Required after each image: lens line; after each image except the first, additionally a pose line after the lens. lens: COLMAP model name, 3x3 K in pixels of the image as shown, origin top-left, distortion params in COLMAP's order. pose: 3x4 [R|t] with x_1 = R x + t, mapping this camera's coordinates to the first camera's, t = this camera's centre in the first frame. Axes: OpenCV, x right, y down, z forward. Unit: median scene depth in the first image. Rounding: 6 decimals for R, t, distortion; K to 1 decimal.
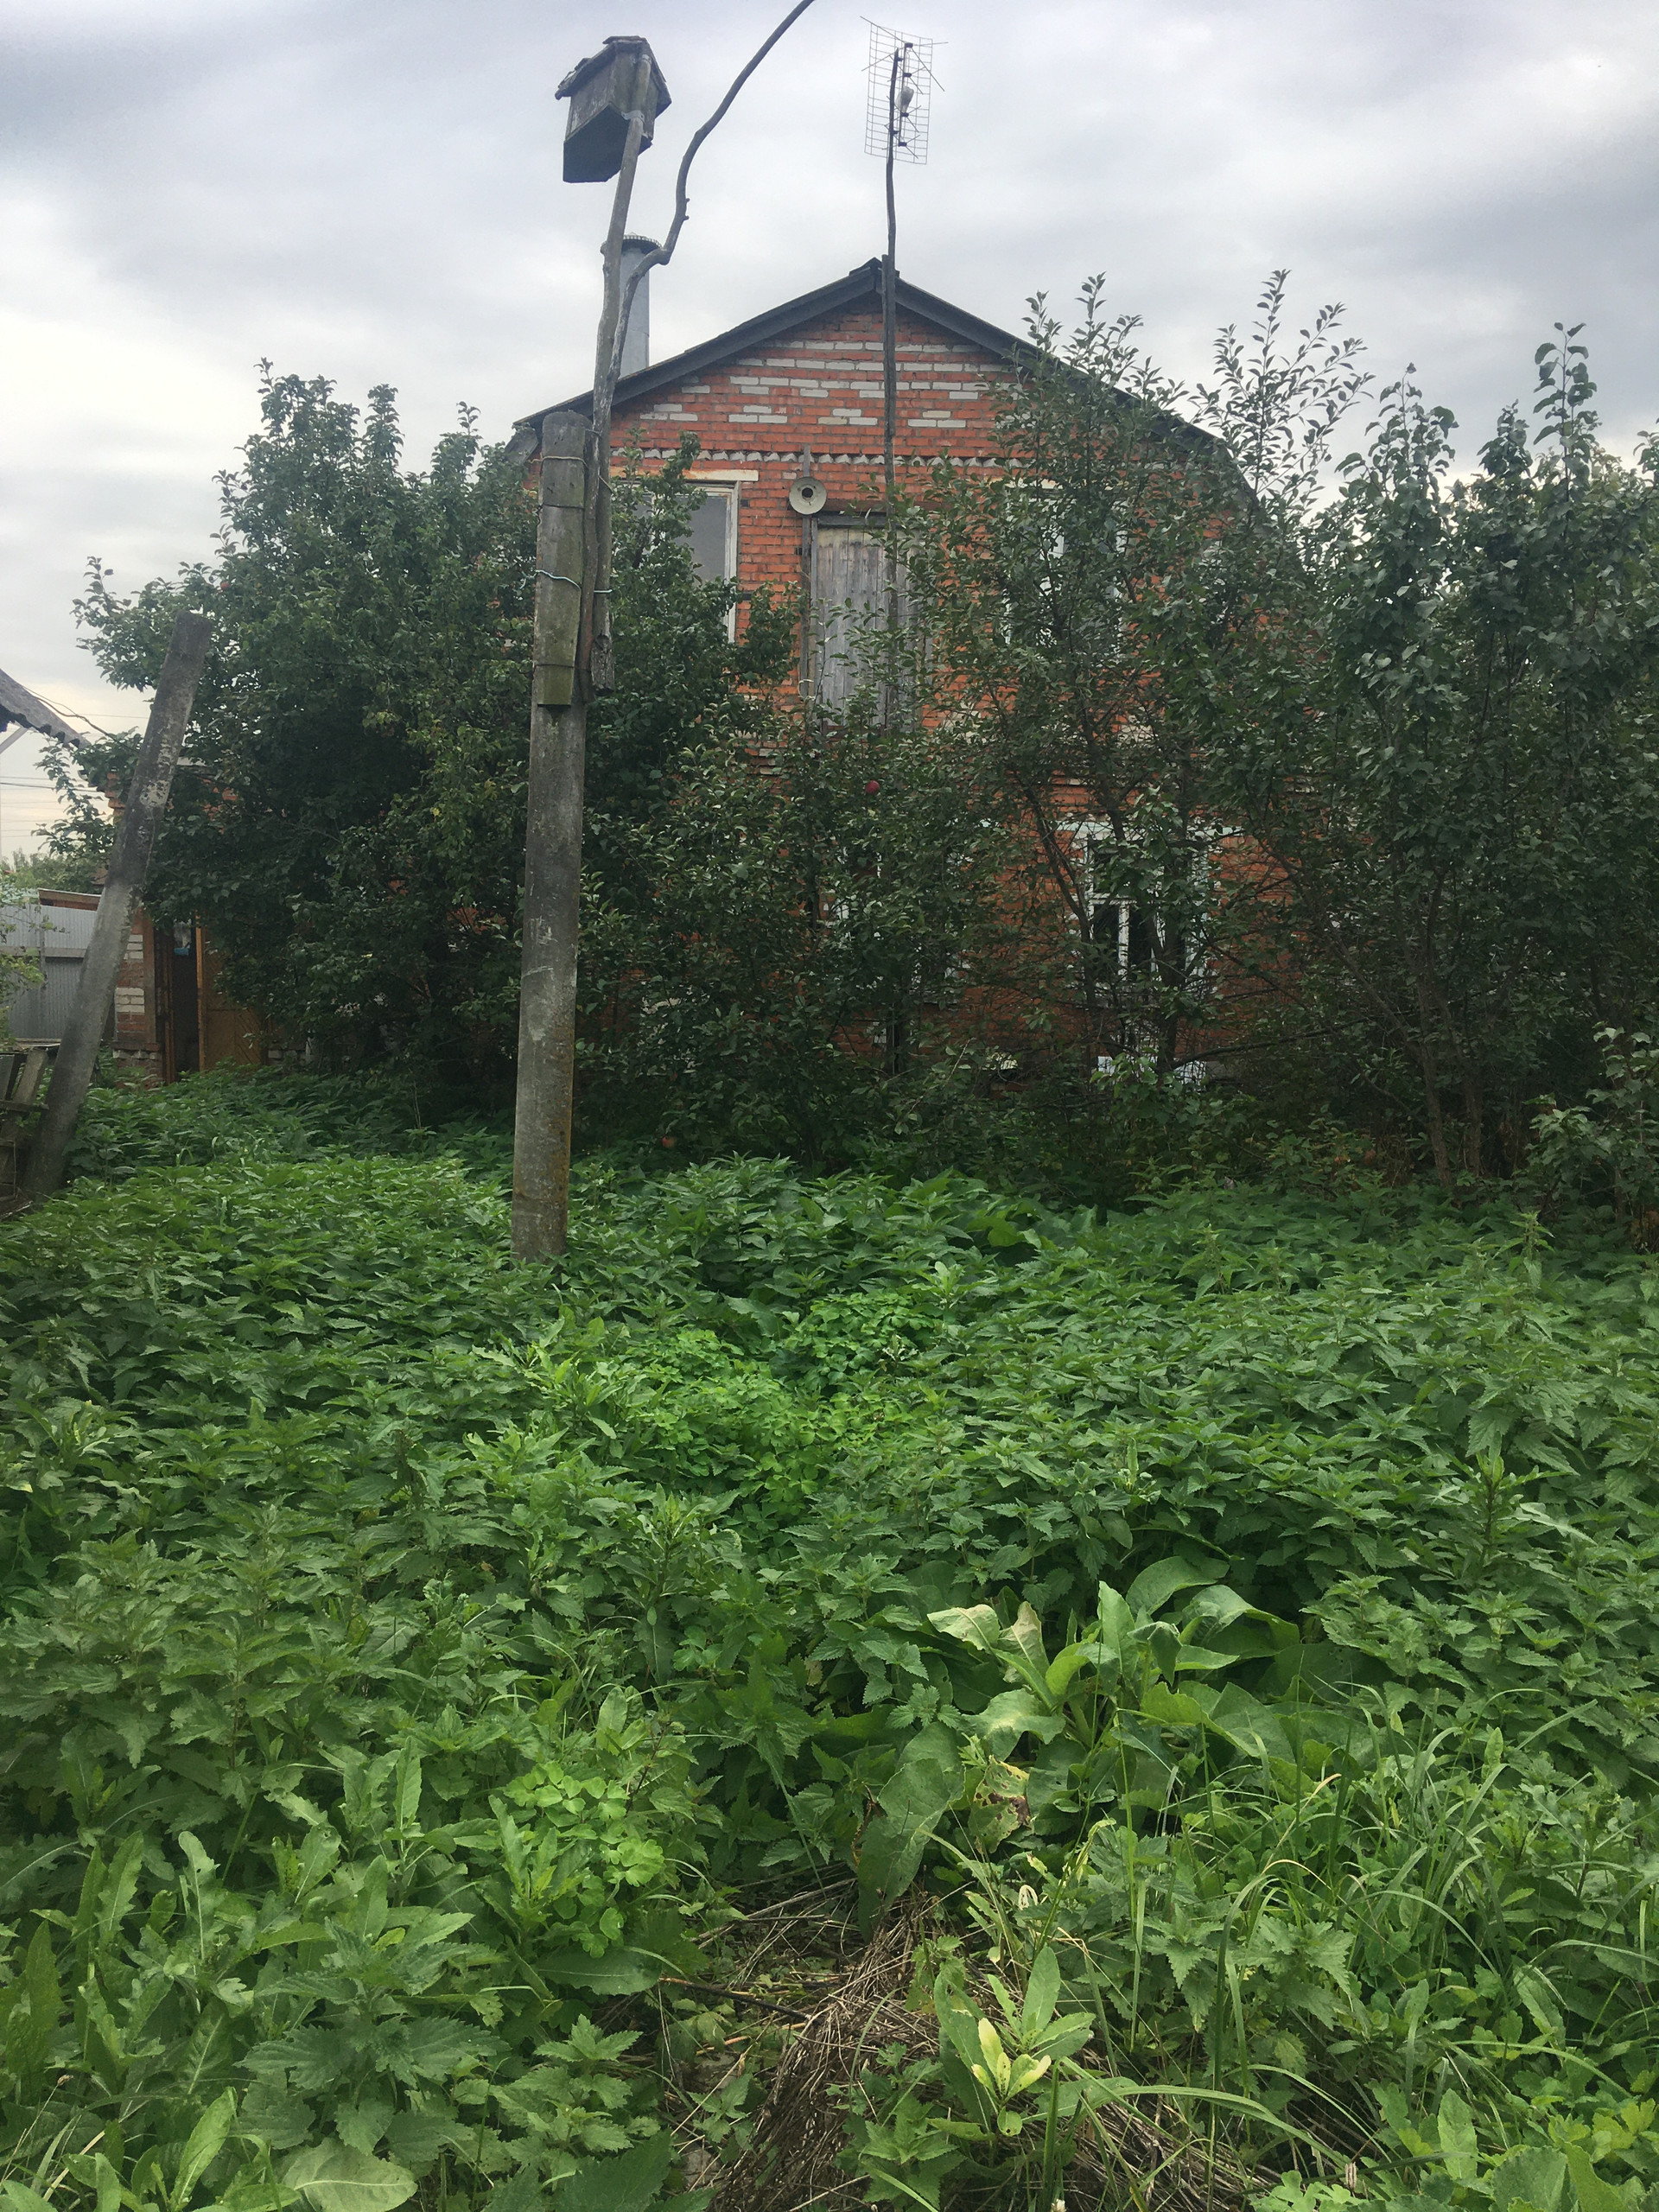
lens RADIAL K [[1867.7, 0, 829.5], [0, 1867.7, 1106.0], [0, 0, 1]] dist [-0.009250, -0.009408]
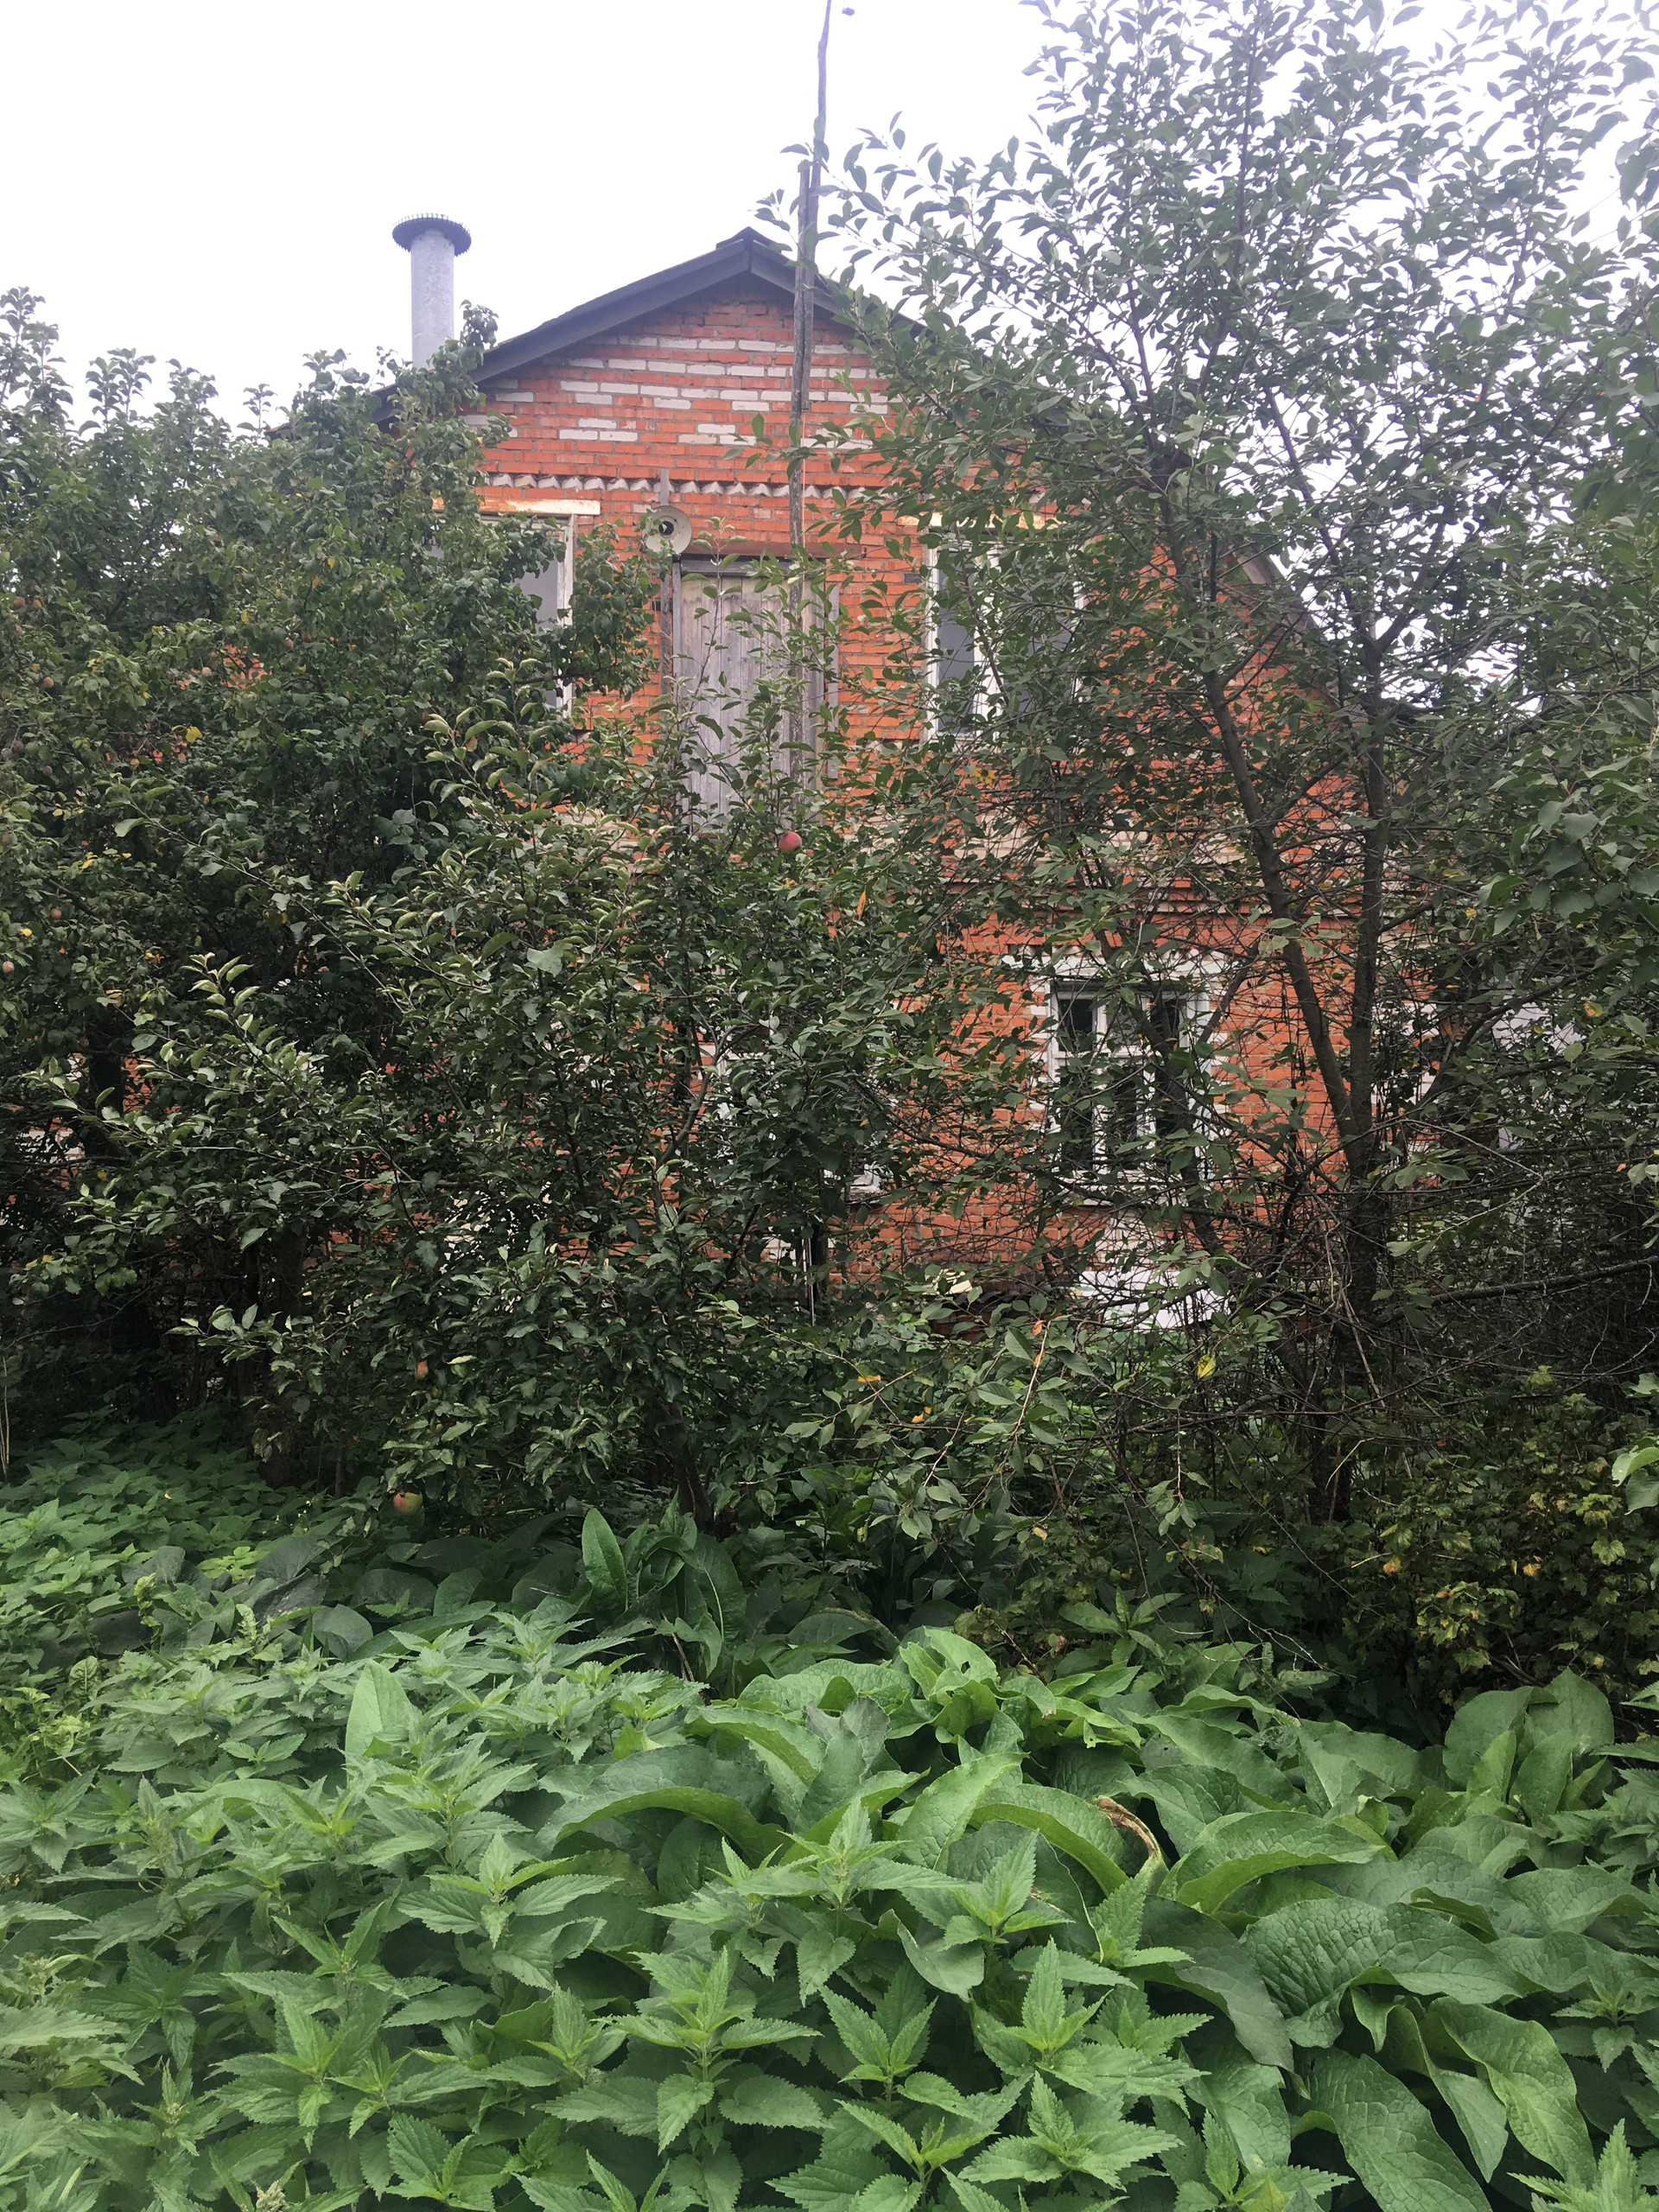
lens RADIAL K [[1867.7, 0, 829.5], [0, 1867.7, 1106.0], [0, 0, 1]] dist [-0.009250, -0.009408]
pose [[0.997290, -0.021147, 0.070466, -0.004066], [0.028529, 0.994014, -0.105458, -0.017198], [-0.067814, 0.107183, 0.991924, 0.275487]]
